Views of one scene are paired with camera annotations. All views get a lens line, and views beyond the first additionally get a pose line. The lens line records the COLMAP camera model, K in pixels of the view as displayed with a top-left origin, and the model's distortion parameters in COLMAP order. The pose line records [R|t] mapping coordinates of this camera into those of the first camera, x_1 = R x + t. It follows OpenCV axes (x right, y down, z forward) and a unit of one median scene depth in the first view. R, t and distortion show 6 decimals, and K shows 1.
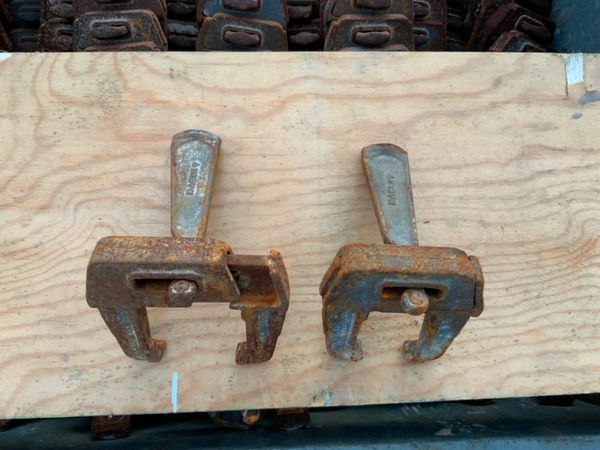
lens RADIAL K [[500.5, 0, 300.6], [0, 500.5, 227.6], [0, 0, 1]] dist [0.041627, -0.091231]
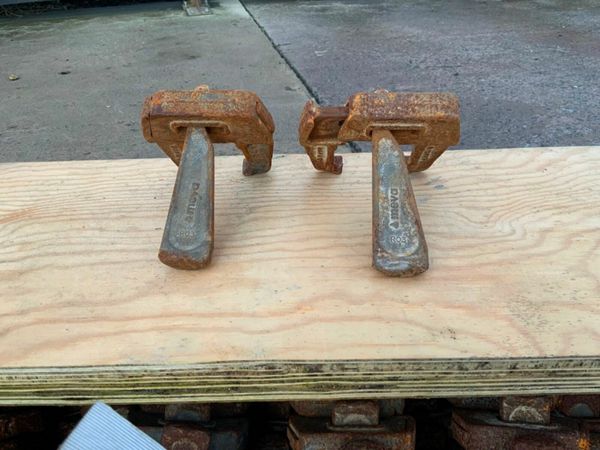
lens RADIAL K [[500.5, 0, 302.4], [0, 500.5, 228.3], [0, 0, 1]] dist [0.041627, -0.091231]
pose [[-0.999175, -0.037742, 0.015026, -0.049332], [0.029833, -0.430672, 0.902015, -0.914619], [-0.027572, 0.901719, 0.431443, 0.575230]]
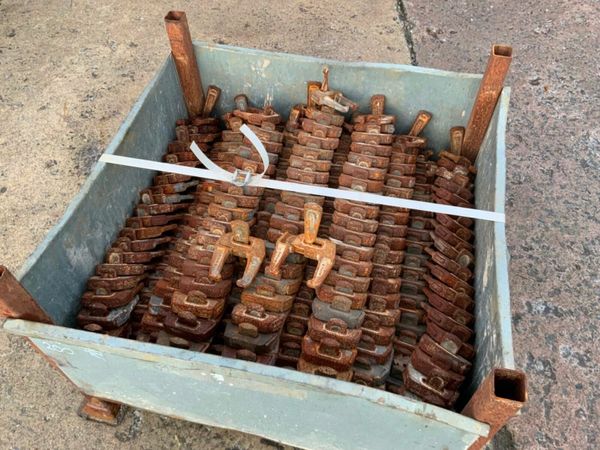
lens RADIAL K [[500.5, 0, 300.7], [0, 500.5, 228.1], [0, 0, 1]] dist [0.041627, -0.091231]
pose [[-0.967256, -0.220305, 0.126019, -0.590437], [0.245368, -0.684764, 0.686217, -2.628168], [-0.064884, 0.694669, 0.716398, -0.565488]]
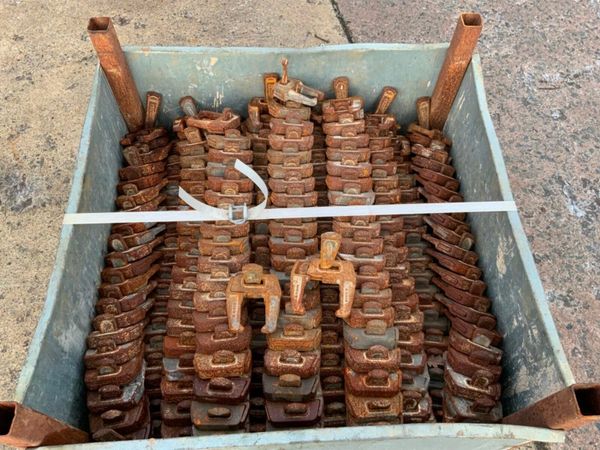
lens RADIAL K [[500.5, 0, 301.7], [0, 500.5, 227.6], [0, 0, 1]] dist [0.041627, -0.091231]
pose [[-0.997286, -0.029425, -0.067494, -0.038165], [-0.018100, -0.790566, 0.612109, -2.216894], [-0.071370, 0.611669, 0.787888, -0.683077]]
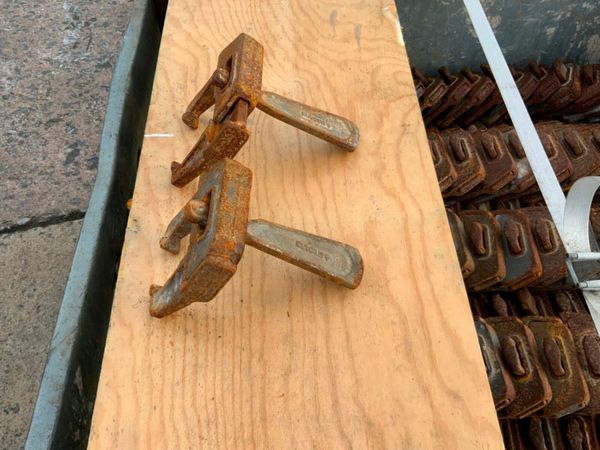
lens RADIAL K [[500.5, 0, 299.3], [0, 500.5, 223.7], [0, 0, 1]] dist [0.041627, -0.091231]
pose [[0.010887, 0.790711, -0.612093, 0.722909], [-0.992602, 0.082574, 0.089016, -0.136107], [0.120929, 0.606595, 0.785760, 0.132025]]
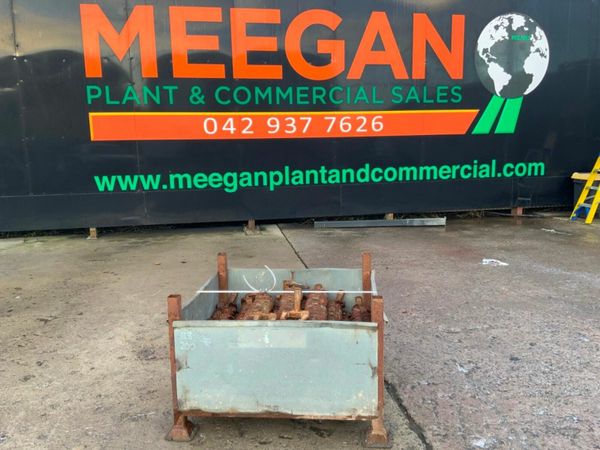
lens RADIAL K [[500.5, 0, 305.5], [0, 500.5, 220.5], [0, 0, 1]] dist [0.041627, -0.091231]
pose [[-0.994560, -0.051666, 0.090447, -0.887638], [0.091491, -0.018207, 0.995639, -6.594124], [-0.049794, 0.998498, 0.022835, 0.169185]]
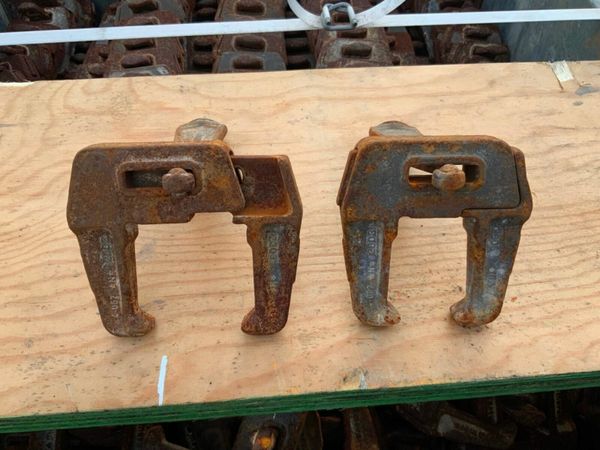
lens RADIAL K [[500.5, 0, 301.7], [0, 500.5, 227.8], [0, 0, 1]] dist [0.041627, -0.091231]
pose [[0.997746, -0.066733, -0.006997, -0.016410], [0.055859, 0.883852, -0.464420, 0.468376], [0.037177, 0.462982, 0.885588, 0.212042]]
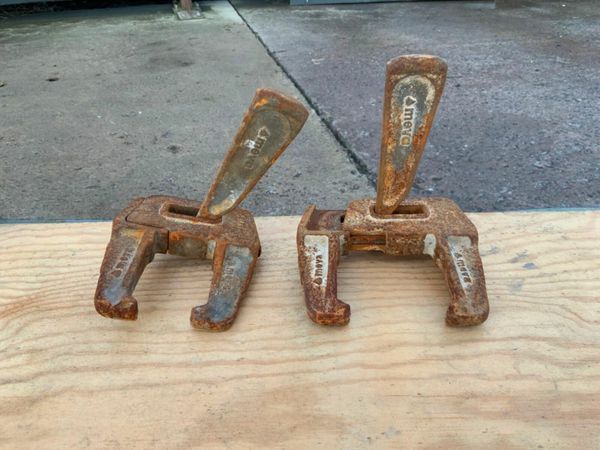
lens RADIAL K [[500.5, 0, 301.3], [0, 500.5, 229.5], [0, 0, 1]] dist [0.041627, -0.091231]
pose [[-0.999156, -0.039742, -0.010366, 0.106504], [0.007757, -0.430454, 0.902579, -0.678661], [-0.040332, 0.901737, 0.430399, 0.515720]]
